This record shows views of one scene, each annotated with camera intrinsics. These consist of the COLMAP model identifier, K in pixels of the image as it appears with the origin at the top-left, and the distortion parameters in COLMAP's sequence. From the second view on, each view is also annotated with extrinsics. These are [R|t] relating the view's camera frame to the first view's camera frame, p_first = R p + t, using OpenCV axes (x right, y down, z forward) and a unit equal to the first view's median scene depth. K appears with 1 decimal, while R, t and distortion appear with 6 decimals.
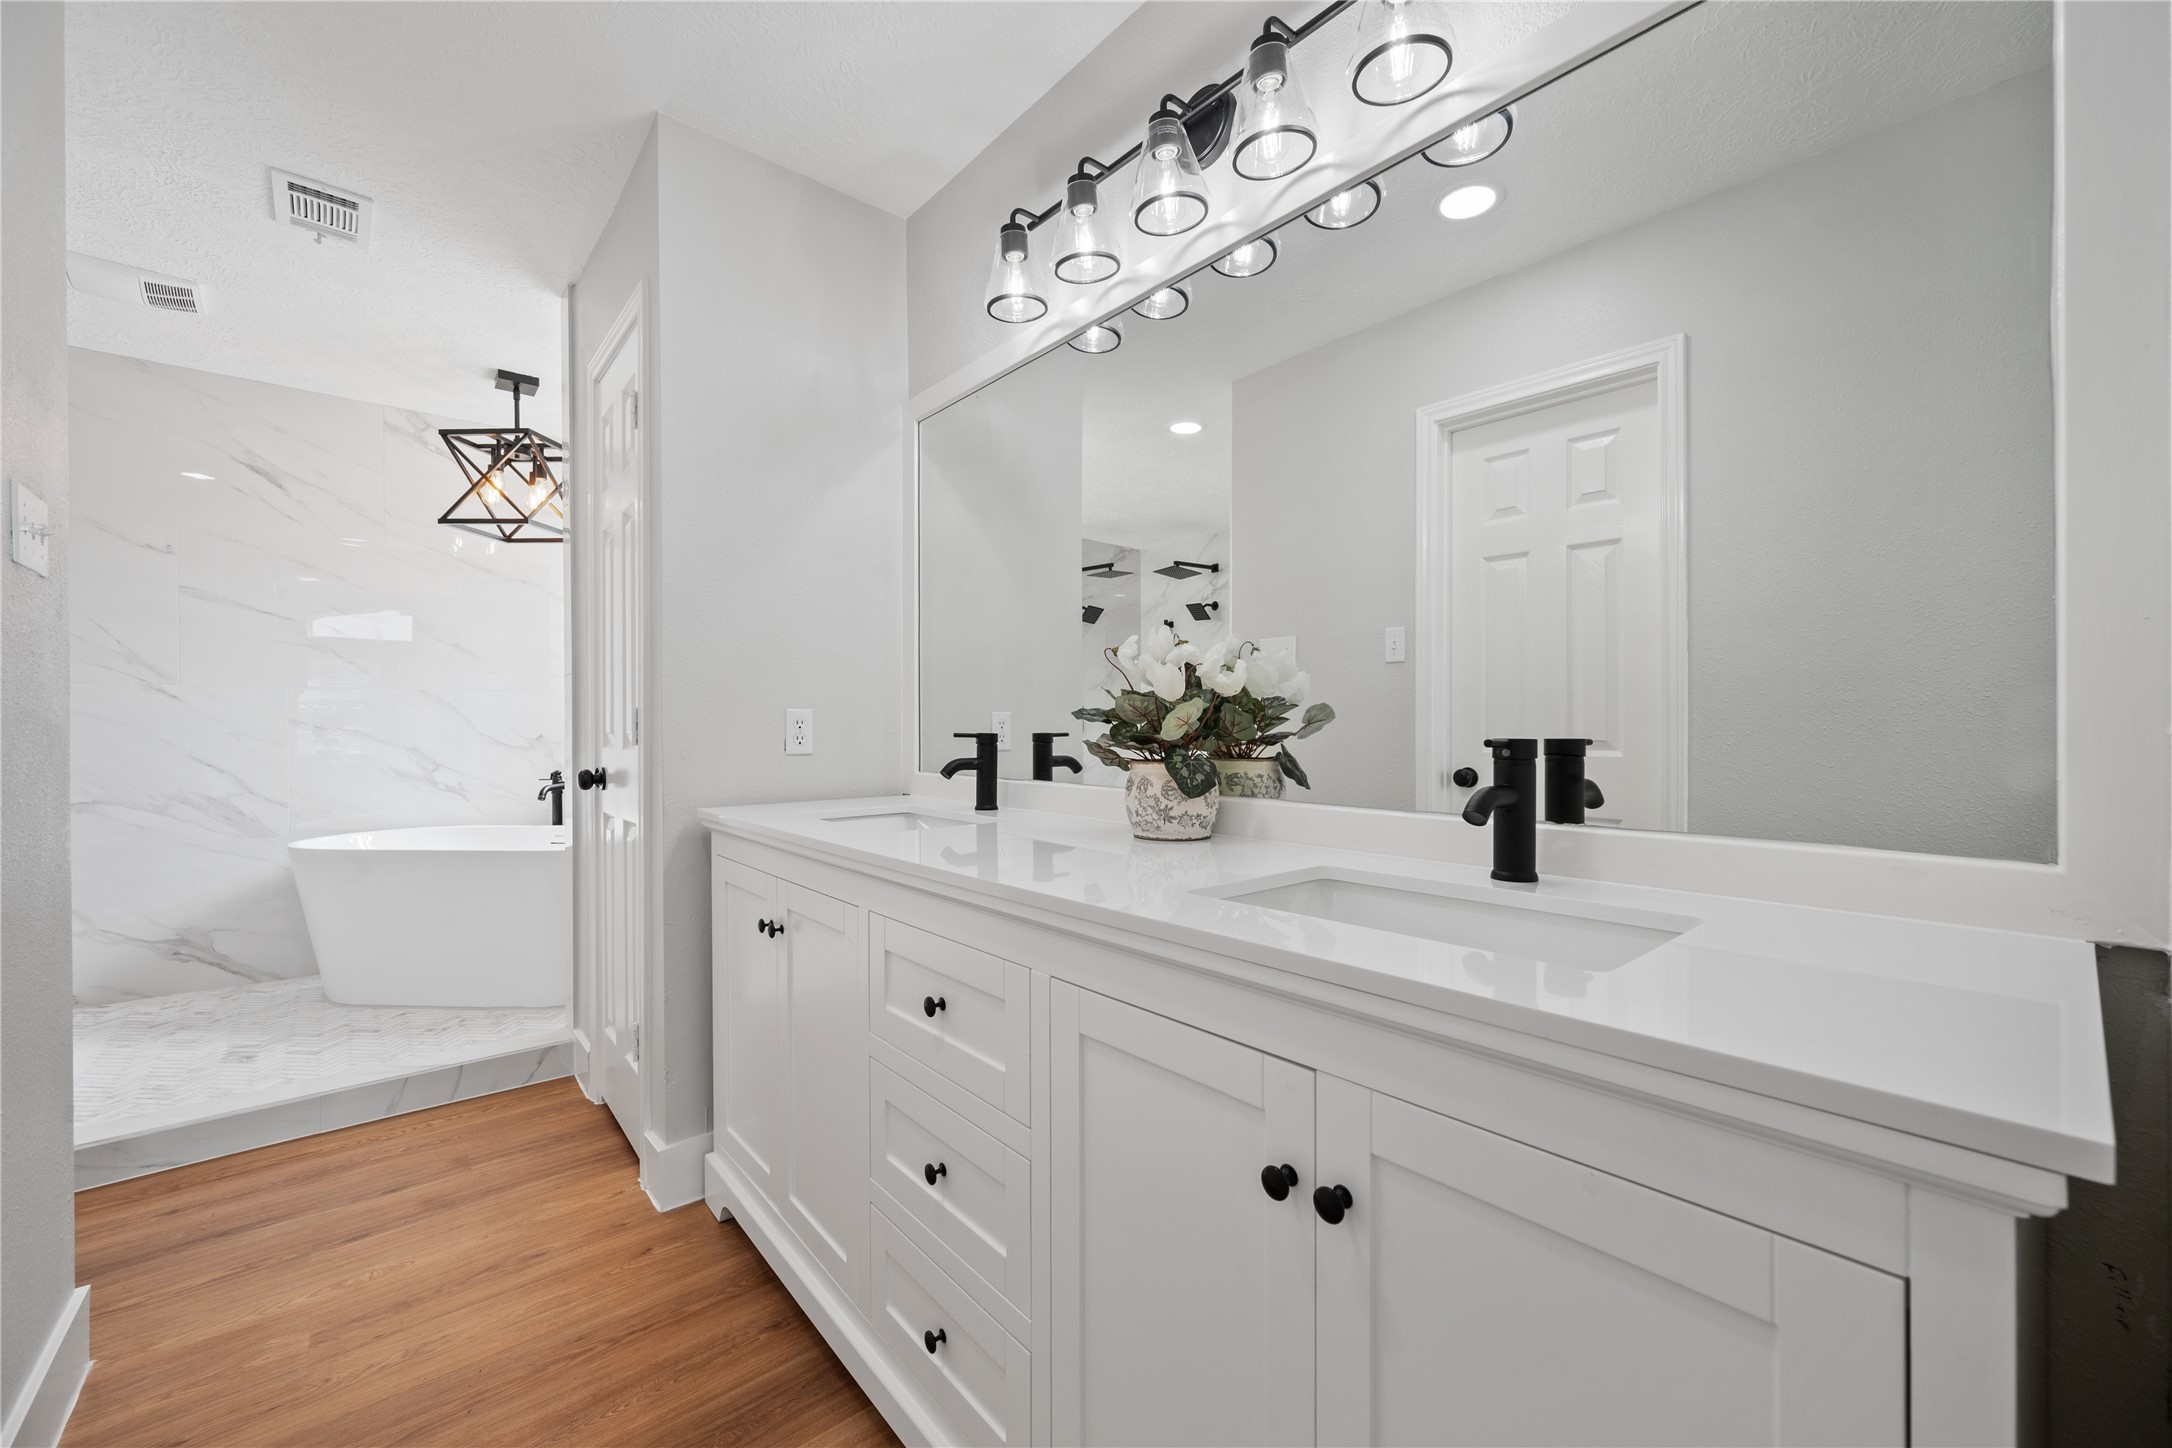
lens RADIAL K [[882.7, 0, 1089.7], [0, 882.7, 727.5], [0, 0, 1]] dist [0.003184, 0.000676]
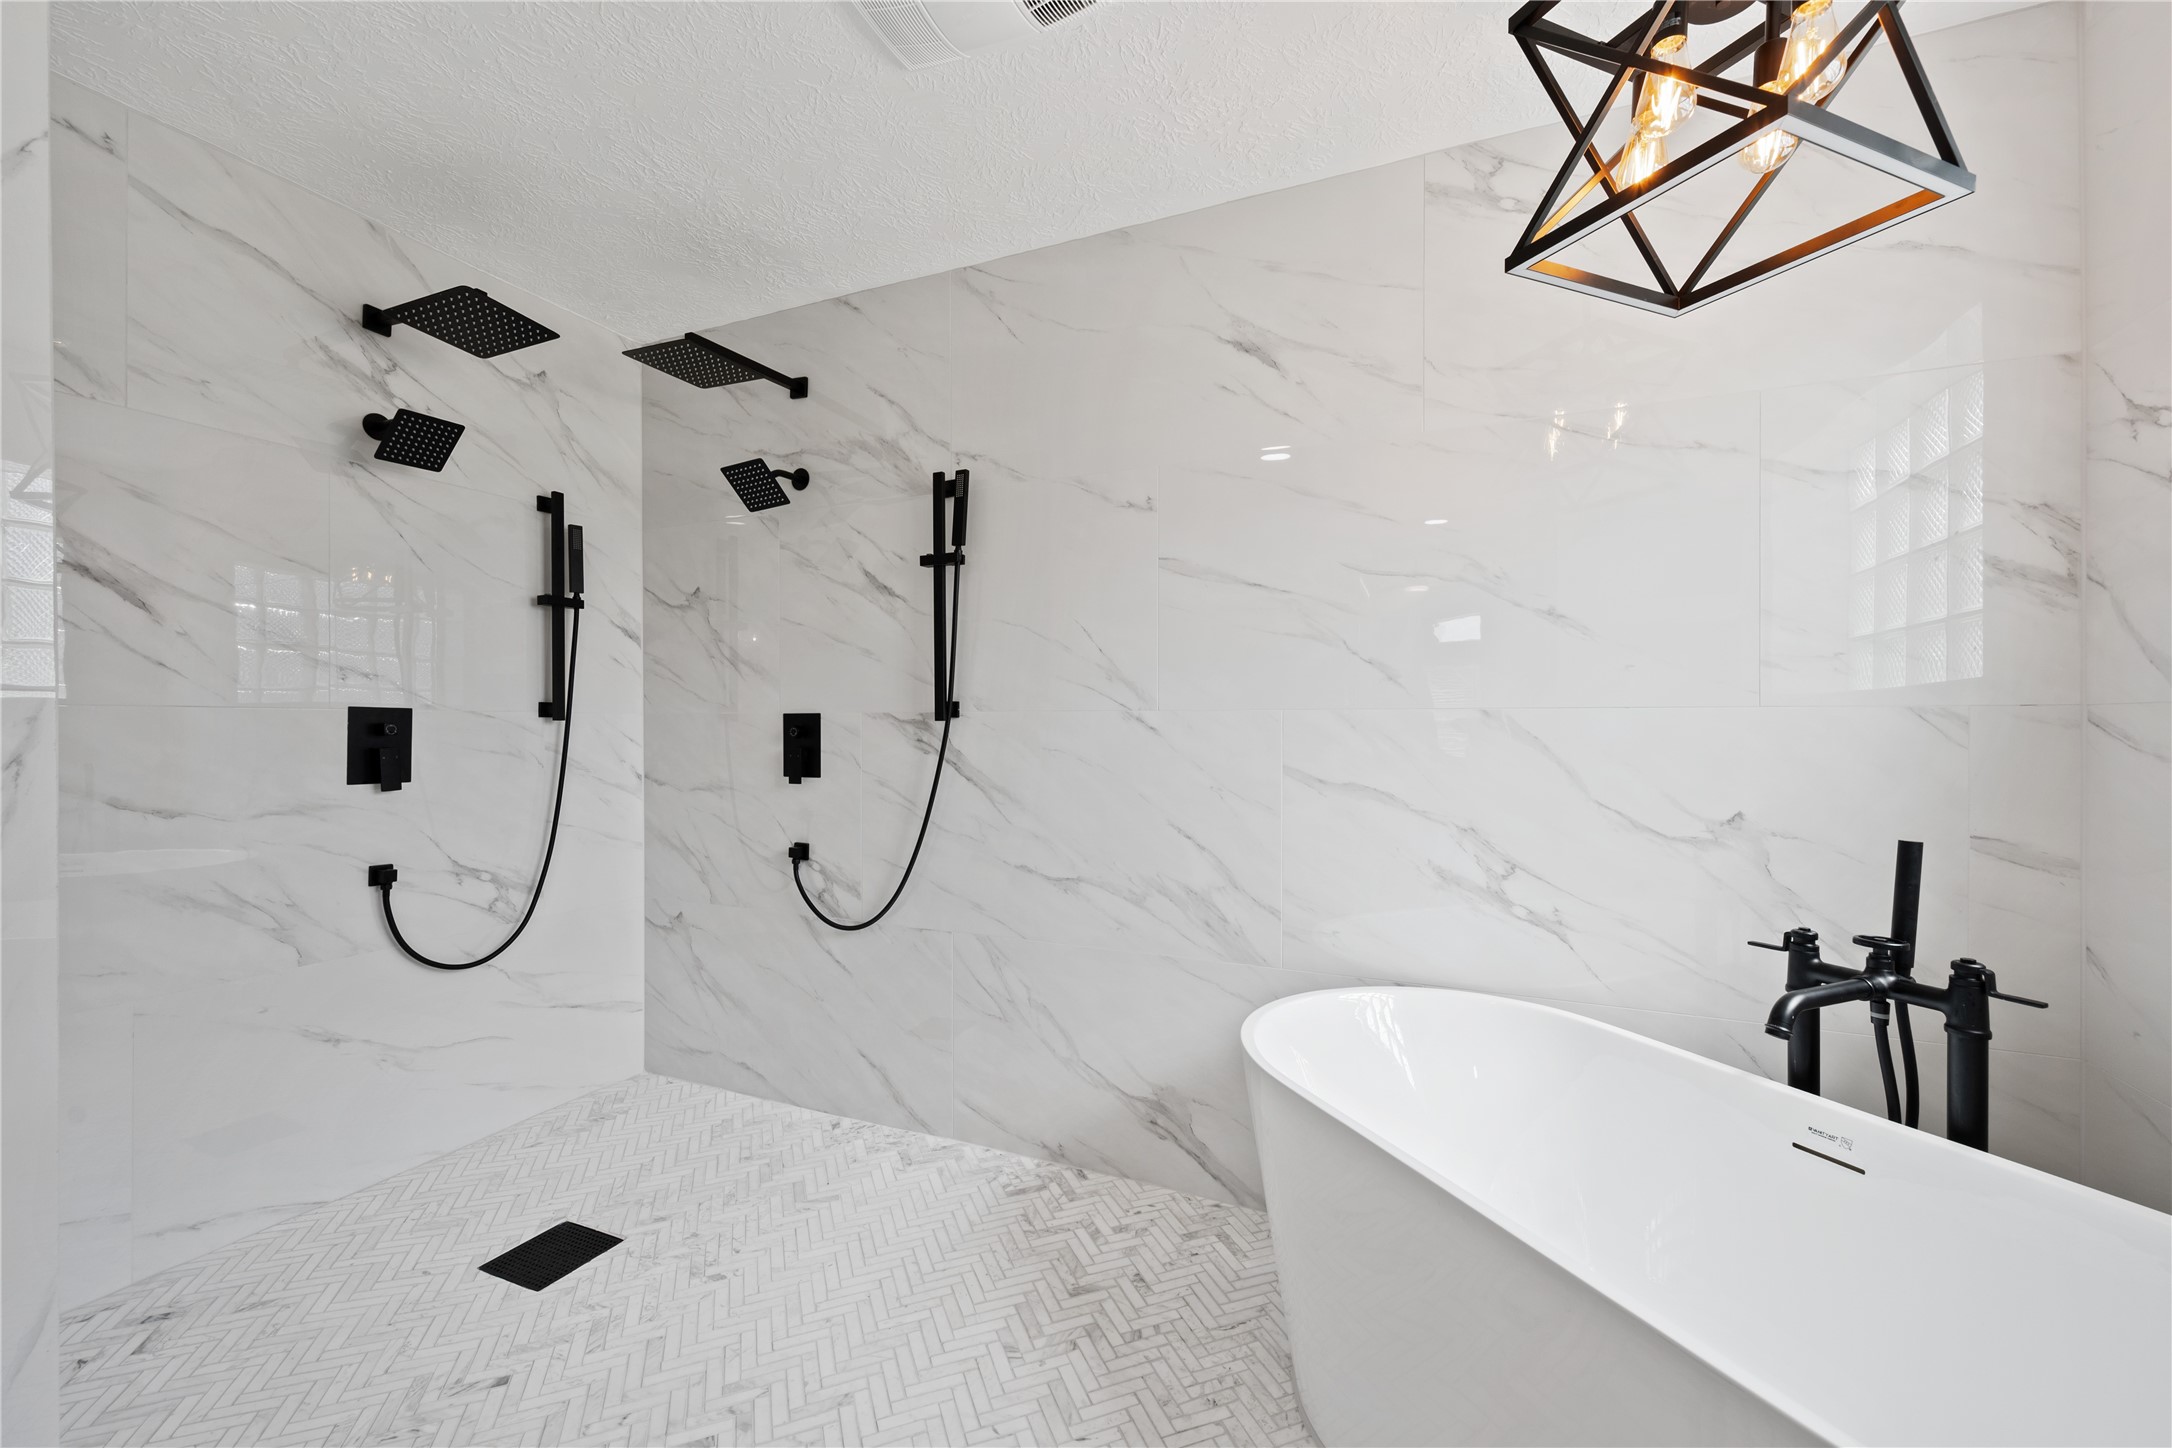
lens RADIAL K [[882.7, 0, 1083.6], [0, 882.7, 727.2], [0, 0, 1]] dist [0.003184, 0.000676]
pose [[0.418355, 0.004103, -0.908274, -0.450327], [-0.006623, 0.999977, 0.001467, -0.035572], [0.908259, 0.005402, 0.418373, 0.661529]]
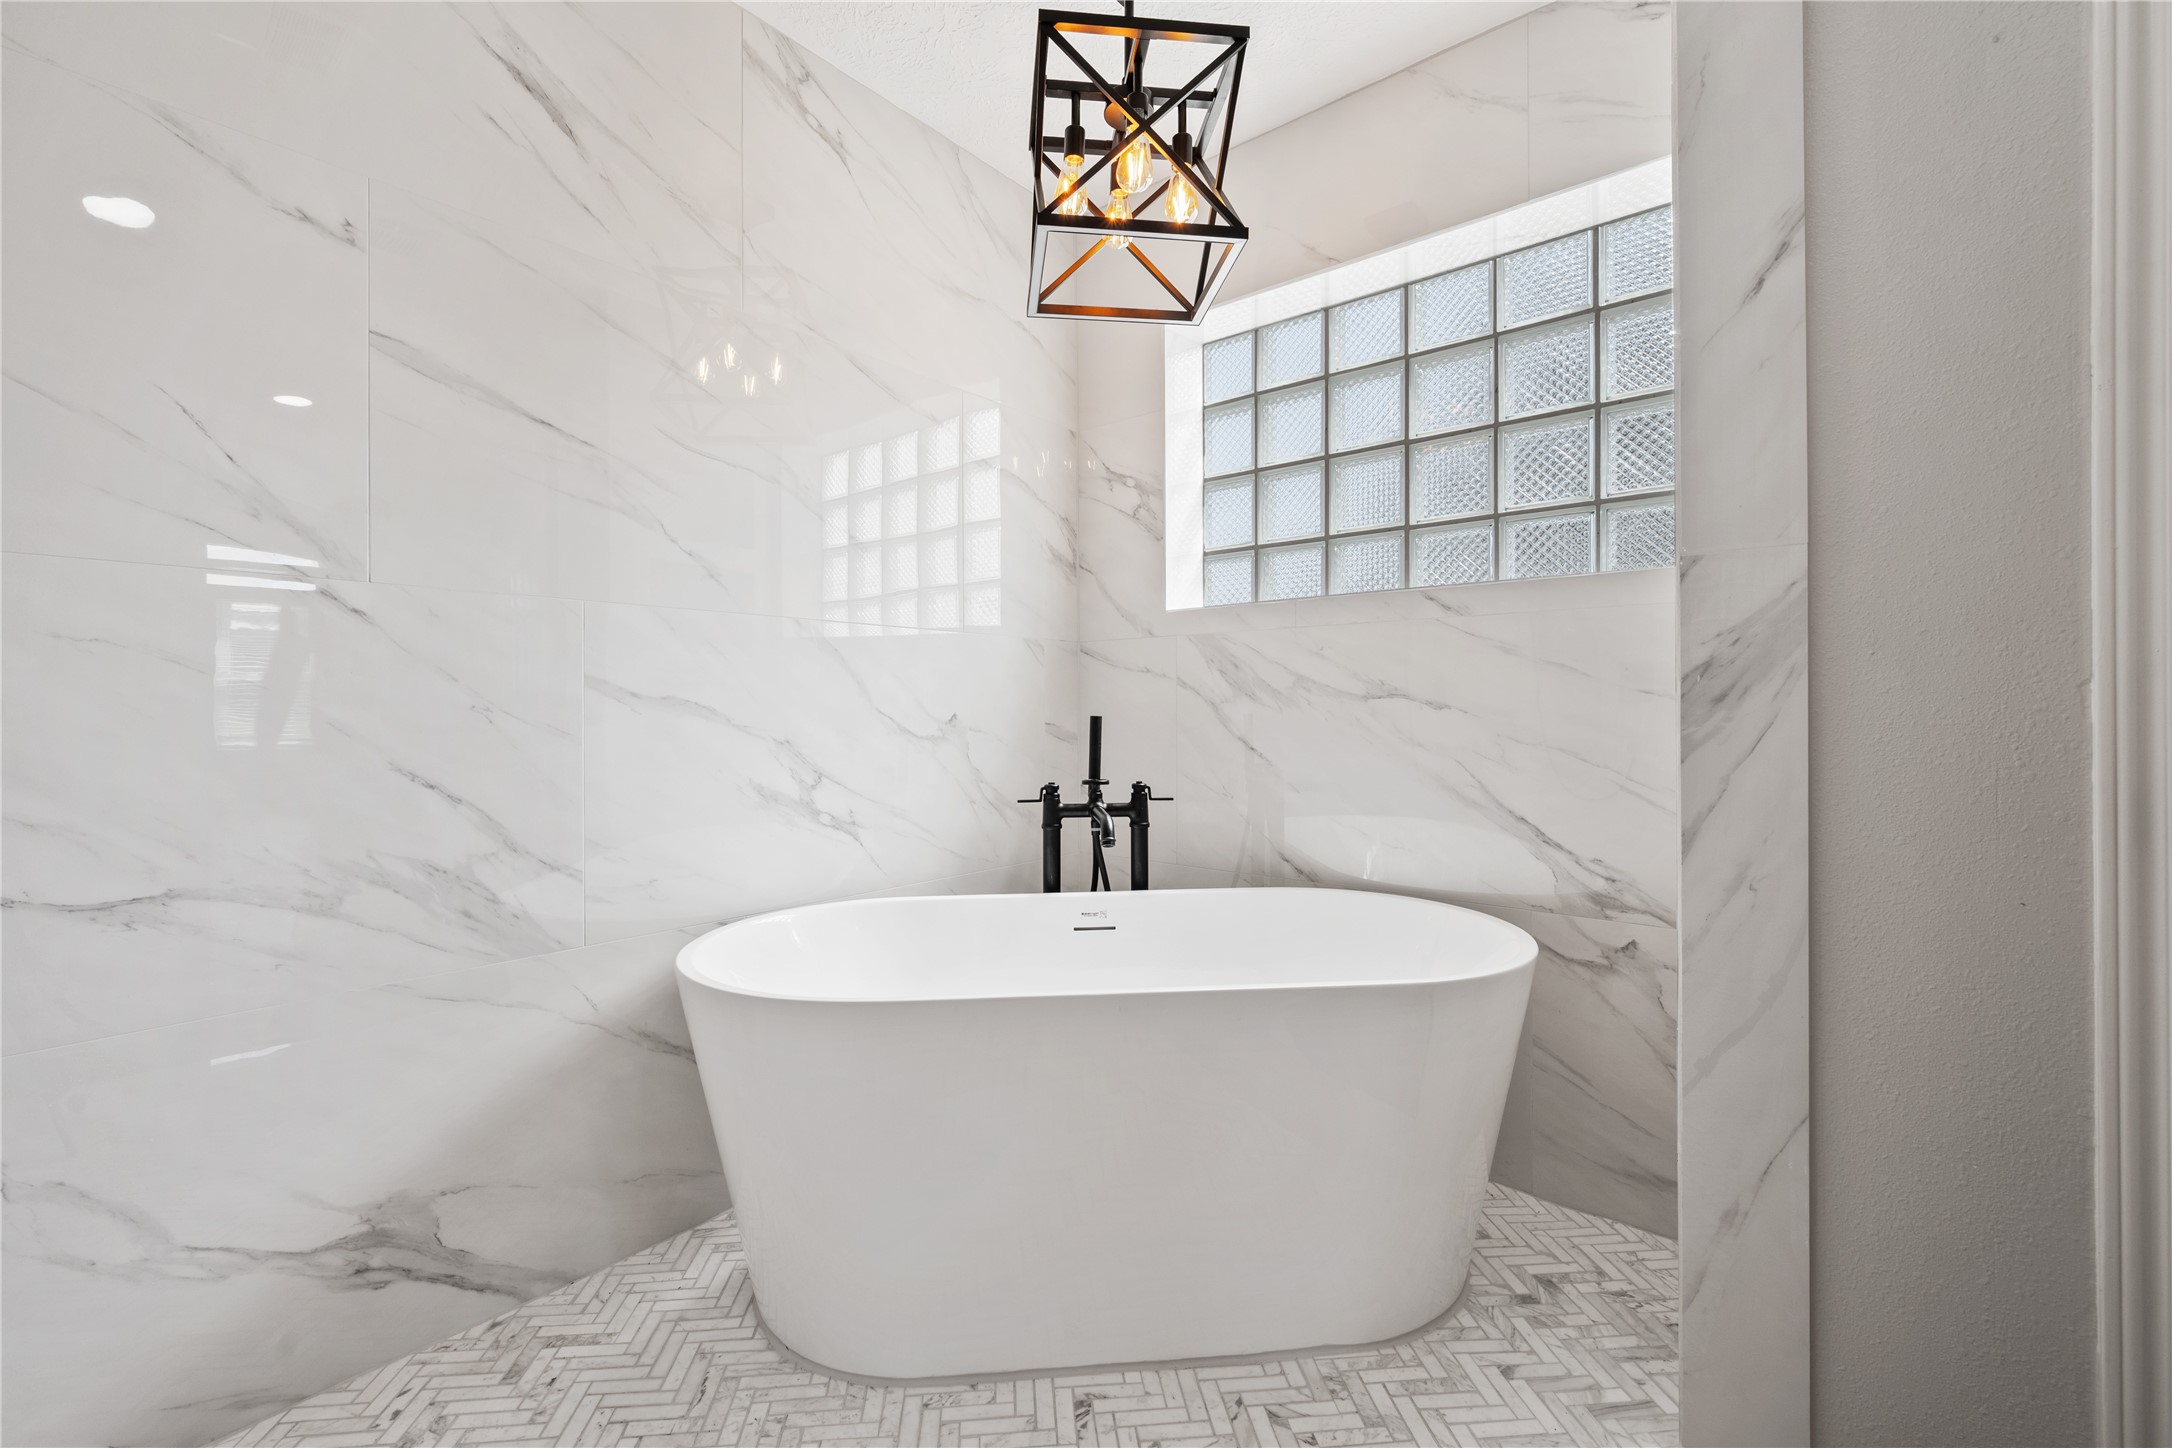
lens RADIAL K [[934.9, 0, 1077.0], [0, 934.9, 709.9], [0, 0, 1]] dist [-0.002162, -0.000357]
pose [[0.986252, -0.002481, 0.165230, -0.765856], [0.003327, 0.999983, -0.004843, 0.010877], [-0.165215, 0.005326, 0.986243, 0.527331]]
